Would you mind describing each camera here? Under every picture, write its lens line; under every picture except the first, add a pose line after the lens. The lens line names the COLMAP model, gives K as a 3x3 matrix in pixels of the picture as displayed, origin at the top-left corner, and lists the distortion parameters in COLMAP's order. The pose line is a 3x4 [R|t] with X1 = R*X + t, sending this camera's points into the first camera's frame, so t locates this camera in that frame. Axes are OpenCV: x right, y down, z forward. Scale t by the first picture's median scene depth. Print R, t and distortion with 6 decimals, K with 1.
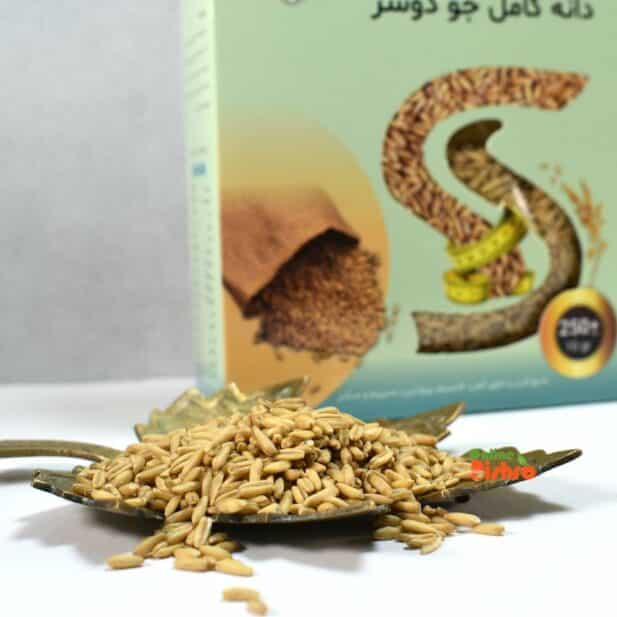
lens RADIAL K [[874.9, 0, 314.1], [0, 874.9, 291.4], [0, 0, 1]] dist [-0.025618, 0.000000]
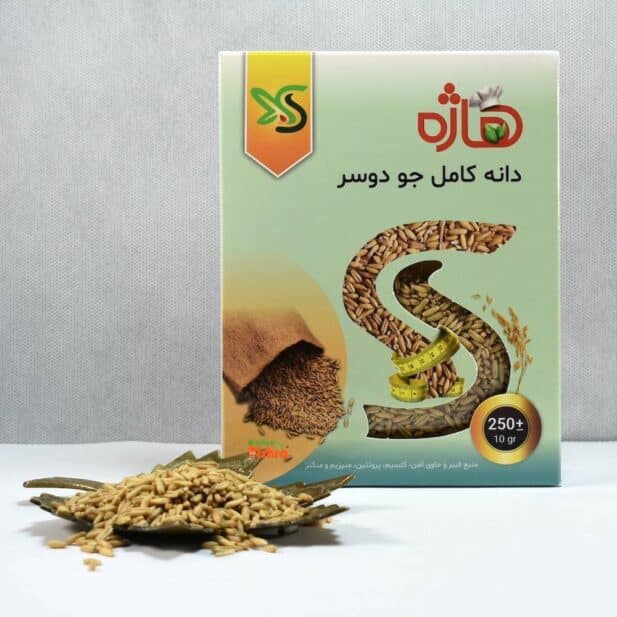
lens RADIAL K [[874.9, 0, 308.0], [0, 874.9, 309.8], [0, 0, 1]] dist [-0.025618, 0.000000]
pose [[0.971773, 0.030277, -0.233967, 0.338103], [-0.043495, 0.997723, -0.051541, -0.049140], [0.231874, 0.060262, 0.970877, -0.316235]]
